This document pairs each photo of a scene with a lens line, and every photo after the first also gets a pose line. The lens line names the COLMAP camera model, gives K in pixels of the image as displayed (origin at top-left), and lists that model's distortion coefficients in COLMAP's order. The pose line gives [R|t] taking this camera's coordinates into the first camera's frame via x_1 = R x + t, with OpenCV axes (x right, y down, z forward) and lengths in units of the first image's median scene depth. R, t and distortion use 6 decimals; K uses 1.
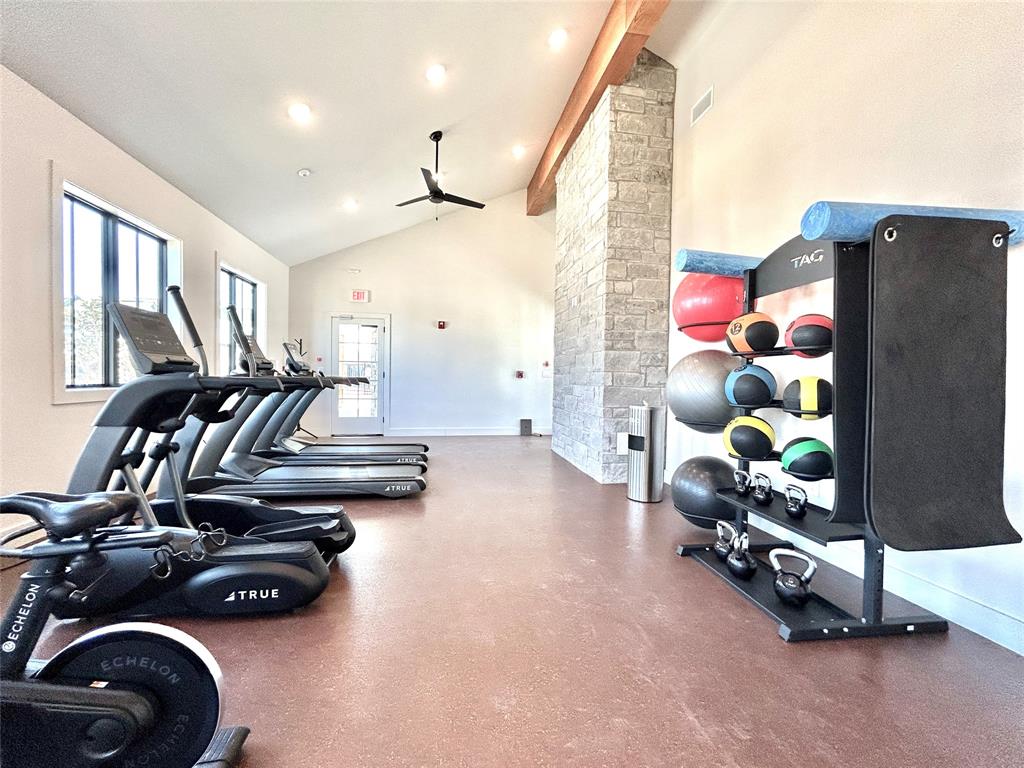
lens RADIAL K [[414.9, 0, 508.2], [0, 414.9, 387.3], [0, 0, 1]] dist [-0.002953, -0.000470]
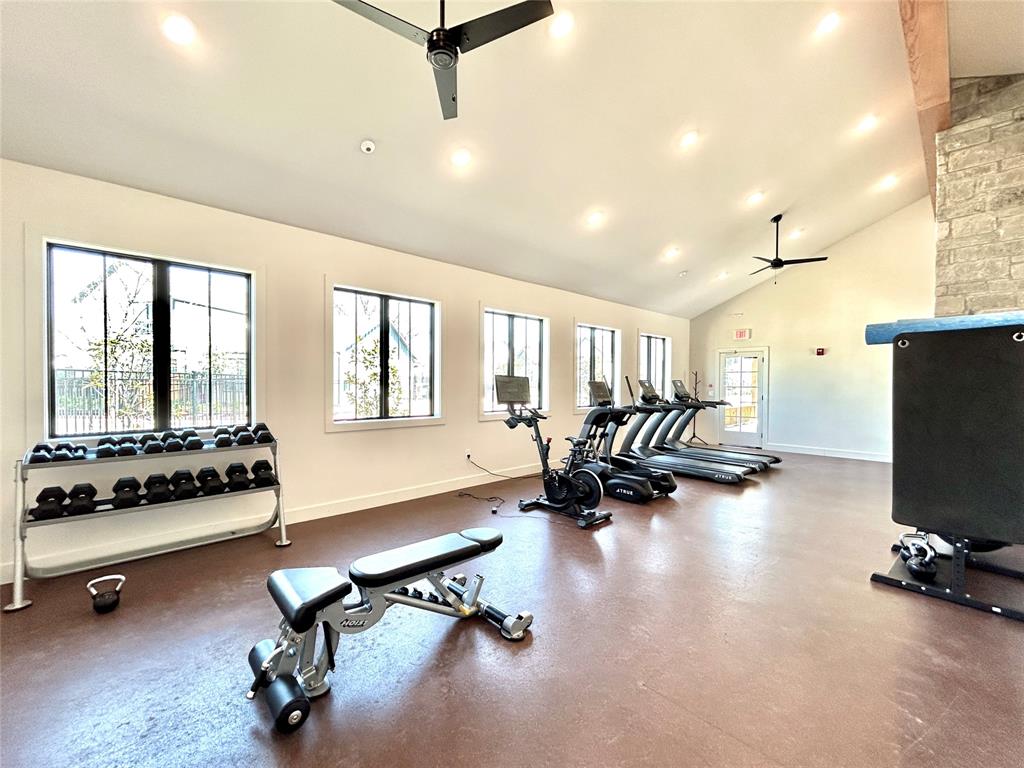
lens RADIAL K [[413.5, 0, 512.0], [0, 413.5, 384.0], [0, 0, 1]] dist [0.001494, 0.000159]
pose [[0.558331, -0.013699, -0.829505, 0.920485], [-0.017050, 0.999463, -0.027982, -0.077574], [0.829443, 0.029766, 0.557797, -0.849553]]
